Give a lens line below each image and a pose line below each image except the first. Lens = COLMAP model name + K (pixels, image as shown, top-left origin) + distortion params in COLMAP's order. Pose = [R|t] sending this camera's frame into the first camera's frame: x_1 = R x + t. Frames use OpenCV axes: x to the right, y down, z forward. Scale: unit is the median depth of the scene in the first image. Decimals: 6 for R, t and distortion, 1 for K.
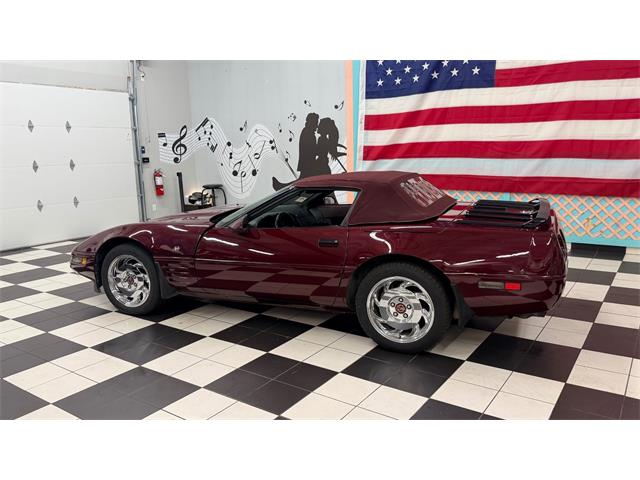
lens RADIAL K [[504.8, 0, 318.5], [0, 504.8, 239.8], [0, 0, 1]] dist [0.075232, -0.104525]
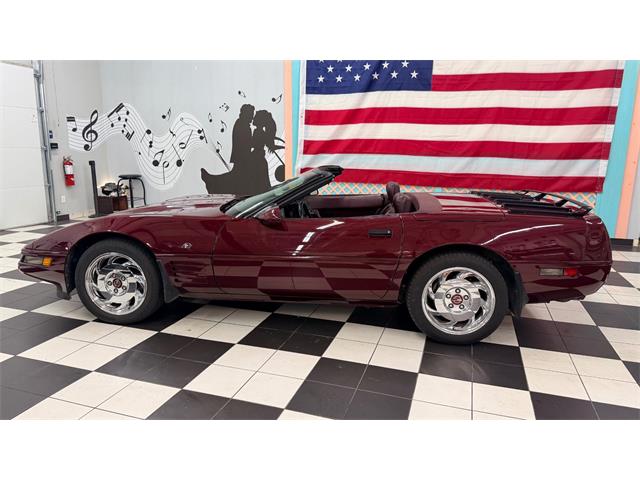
lens RADIAL K [[452.4, 0, 320.2], [0, 452.4, 240.5], [0, 0, 1]] dist [0.033550, -0.048356]
pose [[0.954372, -0.020389, 0.297923, -0.166461], [0.014600, 0.999659, 0.021642, -0.000703], [-0.298263, -0.016305, 0.954345, 0.117268]]
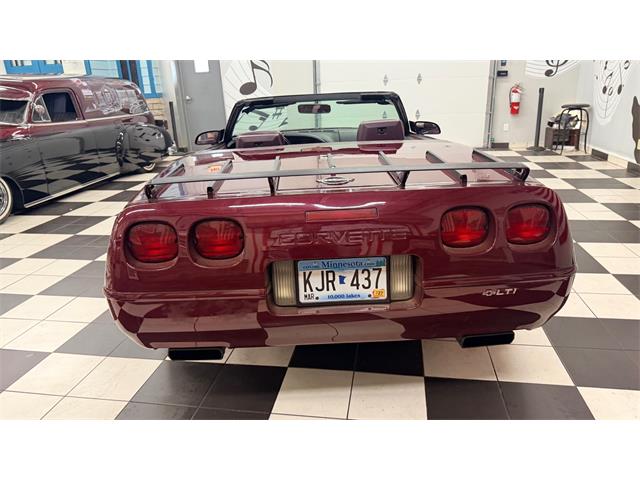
lens RADIAL K [[452.4, 0, 315.7], [0, 452.4, 243.3], [0, 0, 1]] dist [0.033550, -0.048356]
pose [[0.423953, 0.304990, -0.852787, 0.391749], [-0.132537, 0.952349, 0.274708, -0.055141], [0.895934, -0.003437, 0.444174, 0.404406]]
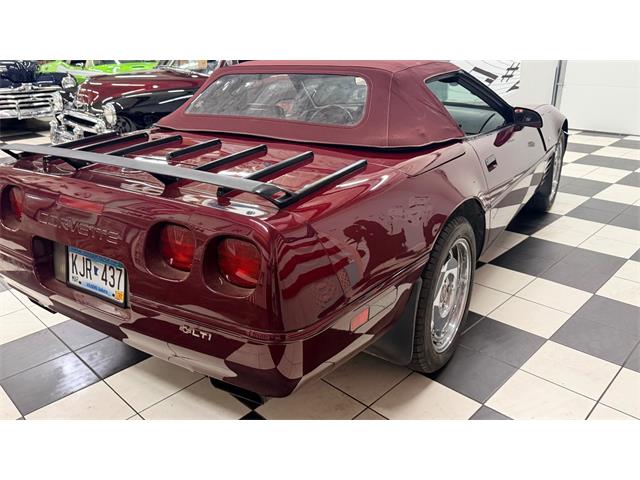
lens RADIAL K [[504.8, 0, 321.0], [0, 504.8, 241.4], [0, 0, 1]] dist [0.075232, -0.104525]
pose [[-0.150278, 0.384578, -0.910778, 0.411341], [-0.159093, 0.899827, 0.406204, -0.101373], [0.975759, 0.205941, -0.074040, 0.606275]]
